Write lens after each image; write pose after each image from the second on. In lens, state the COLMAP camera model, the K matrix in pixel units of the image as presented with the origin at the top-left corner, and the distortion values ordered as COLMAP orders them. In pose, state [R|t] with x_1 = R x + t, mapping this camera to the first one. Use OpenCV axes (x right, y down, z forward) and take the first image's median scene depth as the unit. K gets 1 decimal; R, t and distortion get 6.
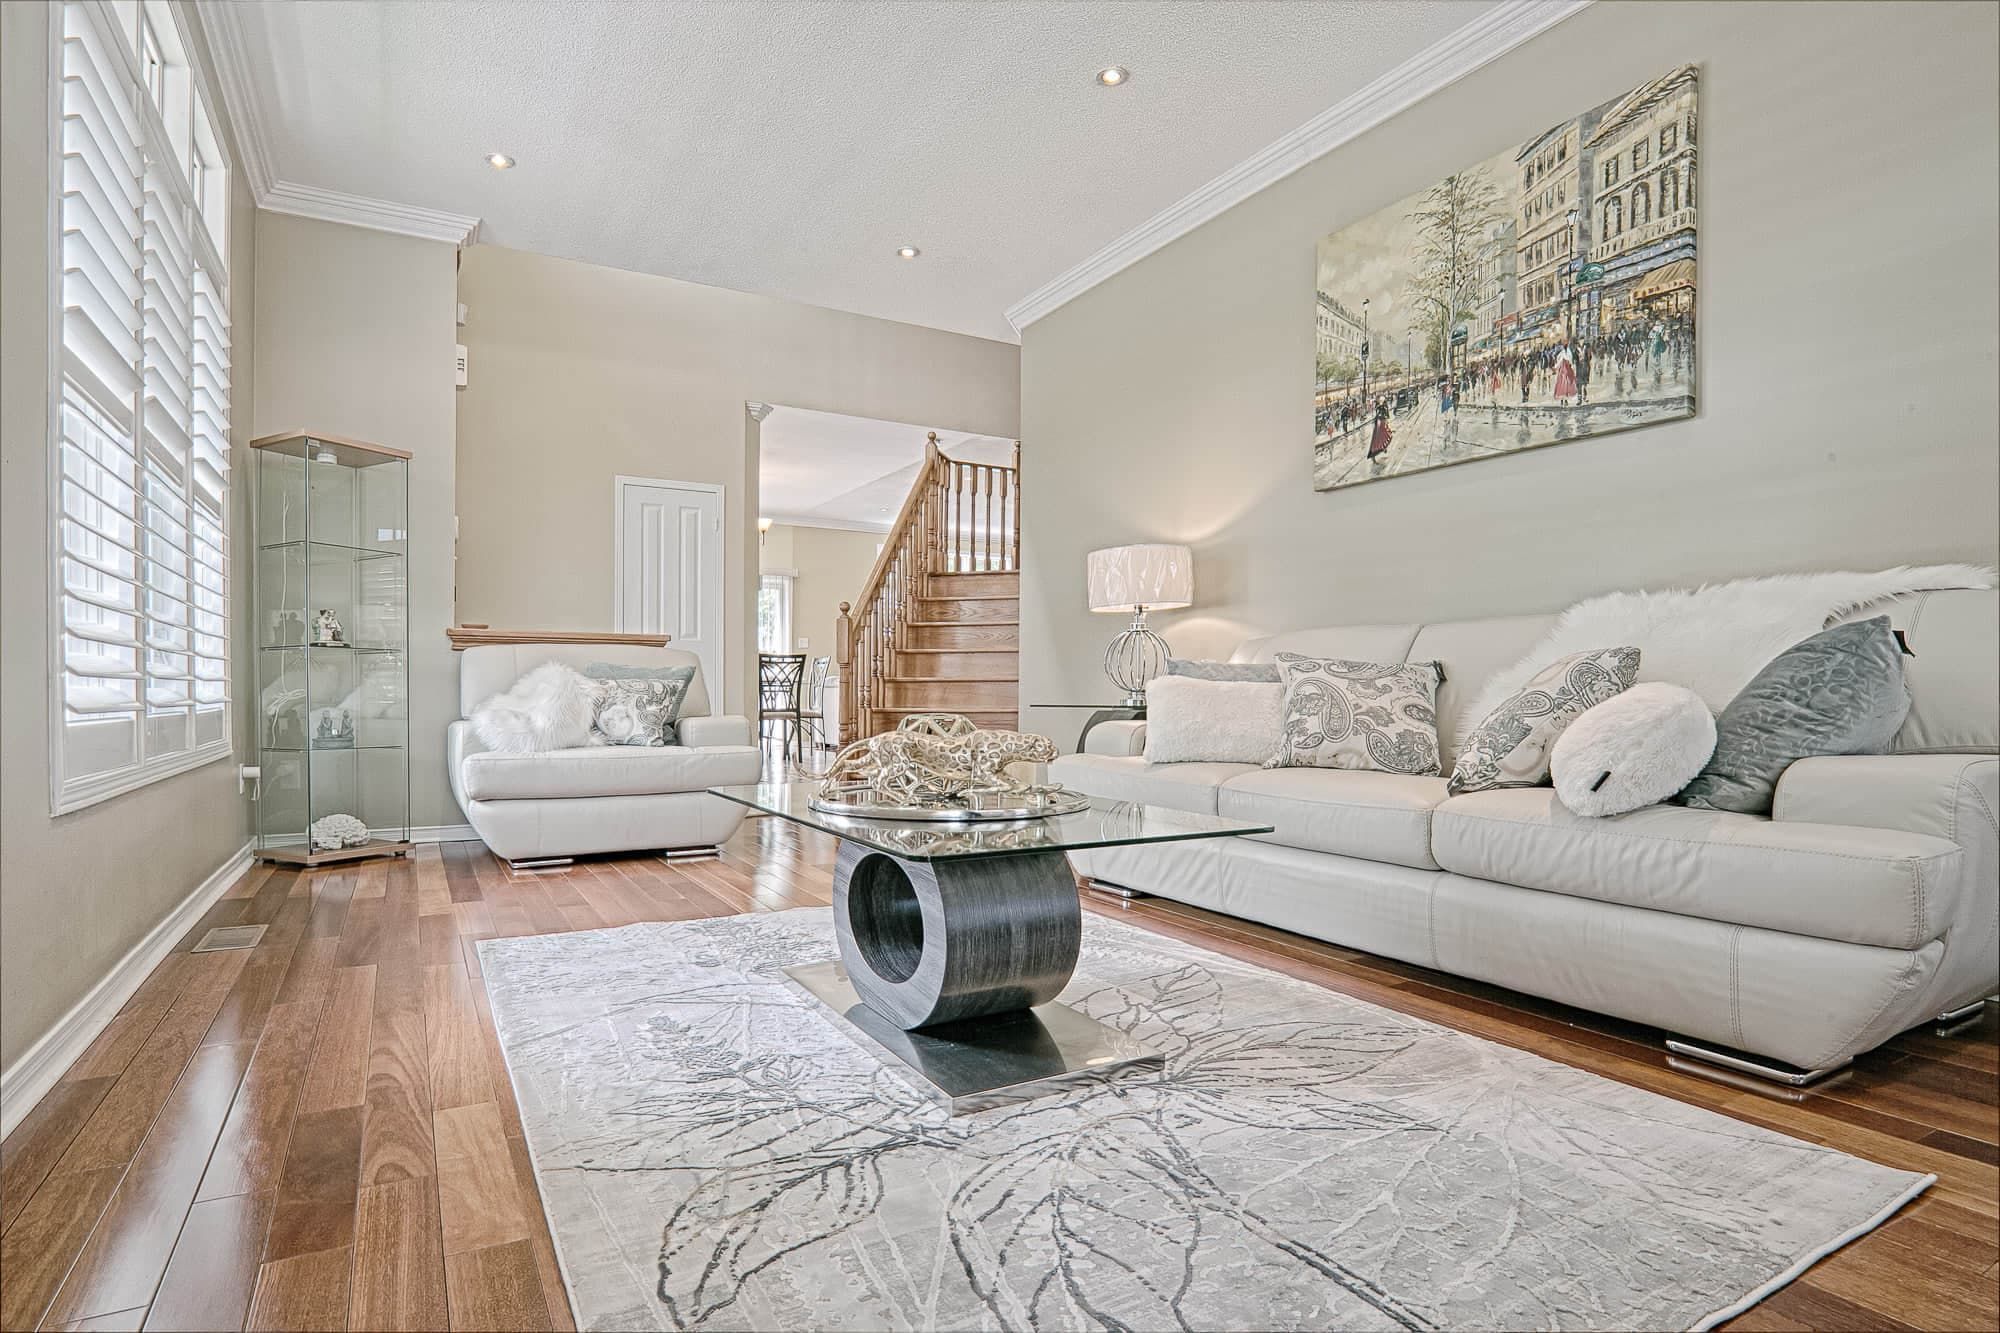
lens RADIAL K [[898.0, 0, 999.9], [0, 898.0, 680.4], [0, 0, 1]] dist [-0.027492, 0.000064]
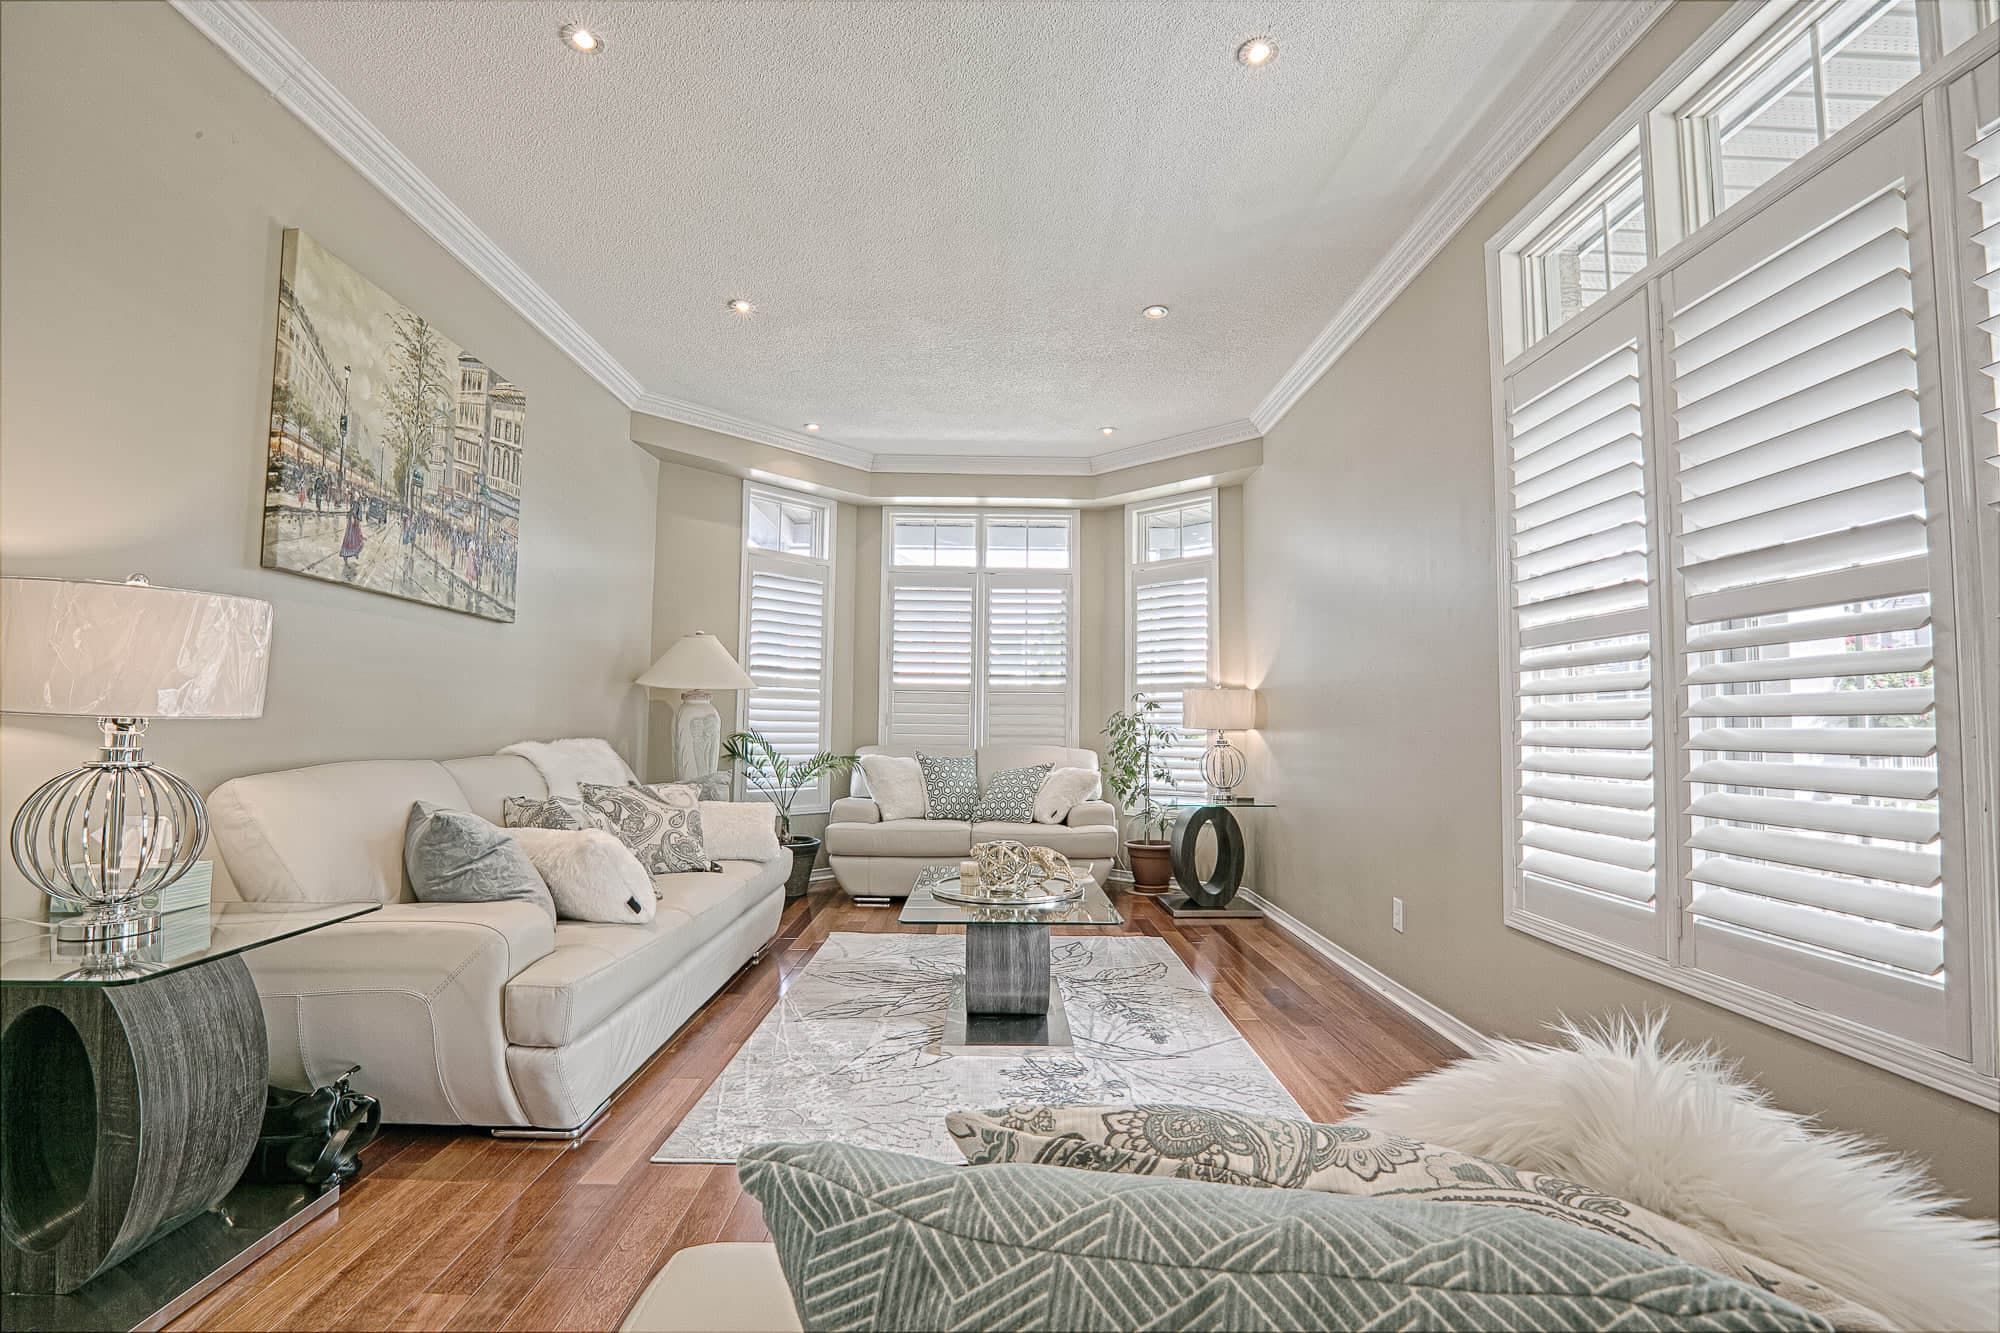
lens RADIAL K [[898.0, 0, 999.9], [0, 898.0, 680.4], [0, 0, 1]] dist [-0.027492, 0.000064]
pose [[-0.842341, 0.024895, 0.538370, -0.639441], [-0.009184, 0.998125, -0.060523, -0.105158], [-0.538867, -0.055925, -0.840532, 1.593691]]
